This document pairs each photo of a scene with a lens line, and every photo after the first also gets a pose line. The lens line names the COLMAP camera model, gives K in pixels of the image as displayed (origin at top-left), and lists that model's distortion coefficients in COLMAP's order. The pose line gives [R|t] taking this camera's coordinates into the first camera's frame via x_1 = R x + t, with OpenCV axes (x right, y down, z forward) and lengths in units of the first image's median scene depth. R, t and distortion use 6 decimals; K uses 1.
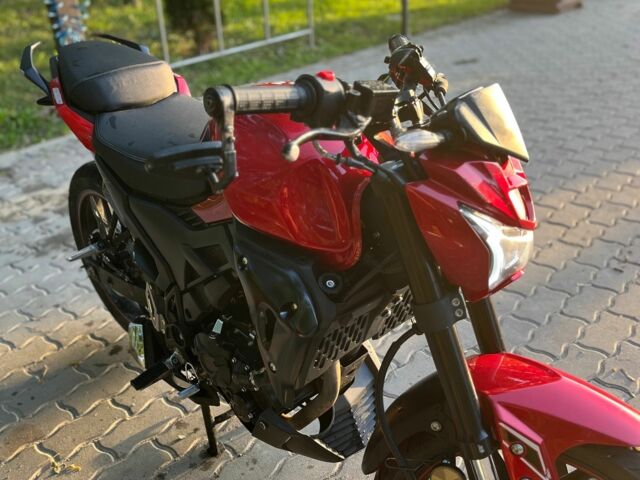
lens RADIAL K [[631.3, 0, 322.6], [0, 631.3, 242.2], [0, 0, 1]] dist [0.022102, 0.000000]
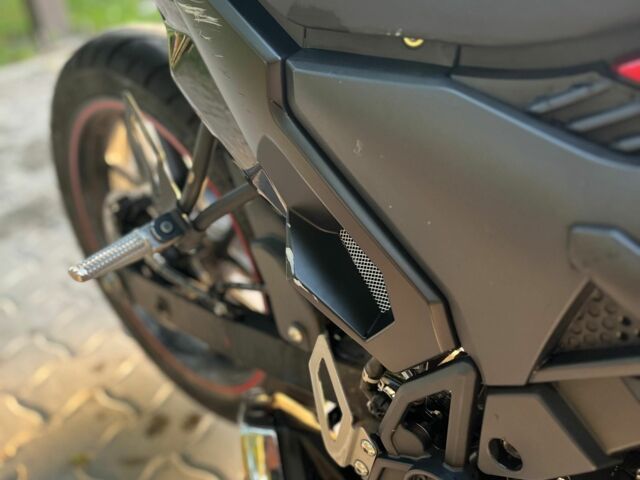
lens RADIAL K [[631.3, 0, 318.6], [0, 631.3, 239.0], [0, 0, 1]] dist [0.022102, 0.000000]
pose [[0.998533, -0.032452, 0.043349, -0.329650], [0.030083, 0.998075, 0.054231, -0.007728], [-0.045026, -0.052847, 0.997587, 0.753113]]
